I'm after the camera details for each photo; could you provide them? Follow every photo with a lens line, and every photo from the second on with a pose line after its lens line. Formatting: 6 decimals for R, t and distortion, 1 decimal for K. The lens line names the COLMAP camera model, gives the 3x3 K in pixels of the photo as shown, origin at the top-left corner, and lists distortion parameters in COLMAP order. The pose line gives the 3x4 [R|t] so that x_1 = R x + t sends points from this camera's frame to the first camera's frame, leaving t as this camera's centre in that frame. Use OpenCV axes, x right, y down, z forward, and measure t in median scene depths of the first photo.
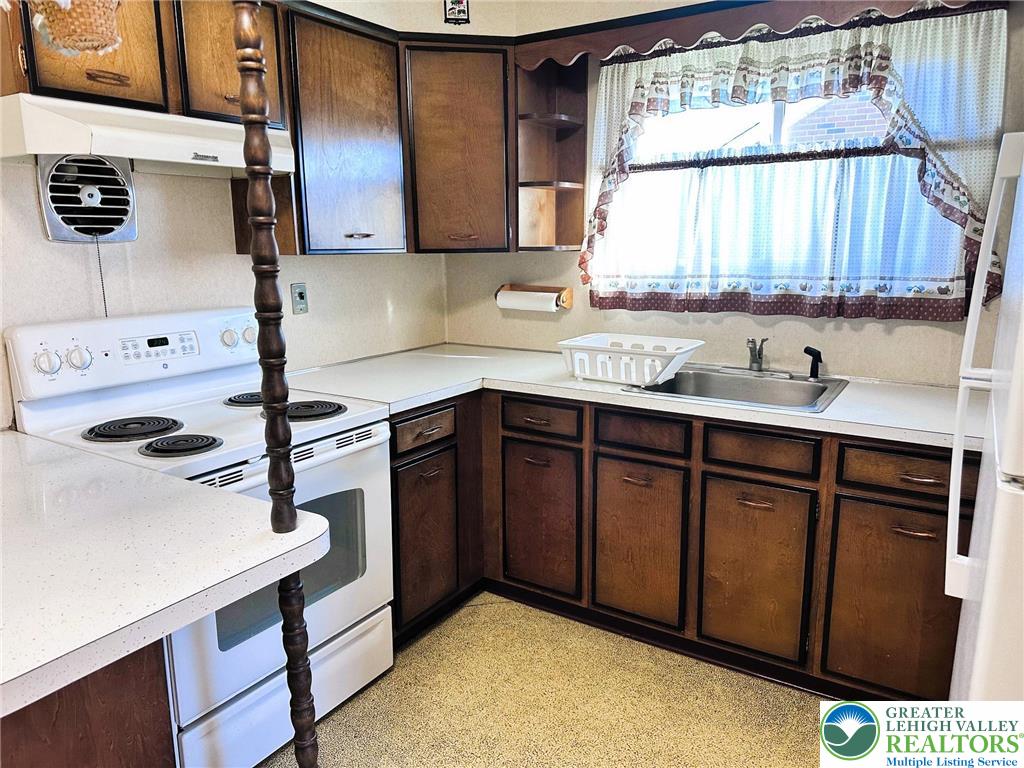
lens RADIAL K [[733.3, 0, 512.0], [0, 733.3, 384.0], [0, 0, 1]] dist [0.115397, -0.154286]
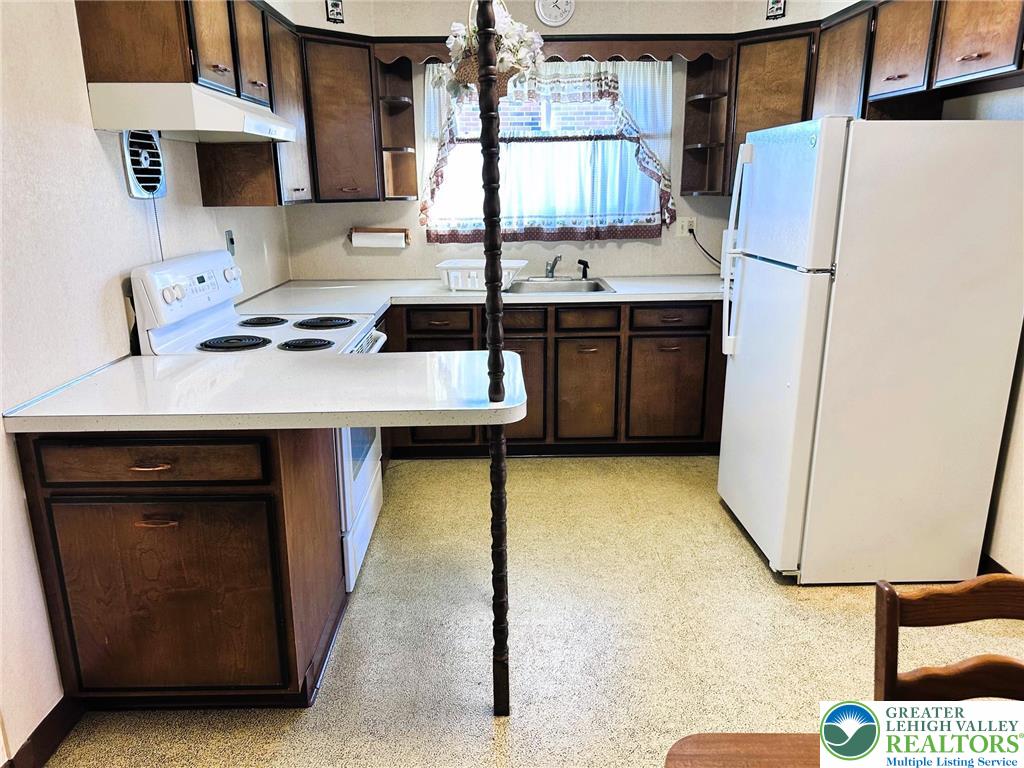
lens RADIAL K [[746.4, 0, 512.0], [0, 746.4, 384.0], [0, 0, 1]] dist [0.204879, -0.333419]
pose [[0.835980, -0.144690, 0.529341, -0.650861], [0.112979, 0.989329, 0.091996, 0.052408], [-0.537003, -0.017103, 0.843407, -0.318164]]
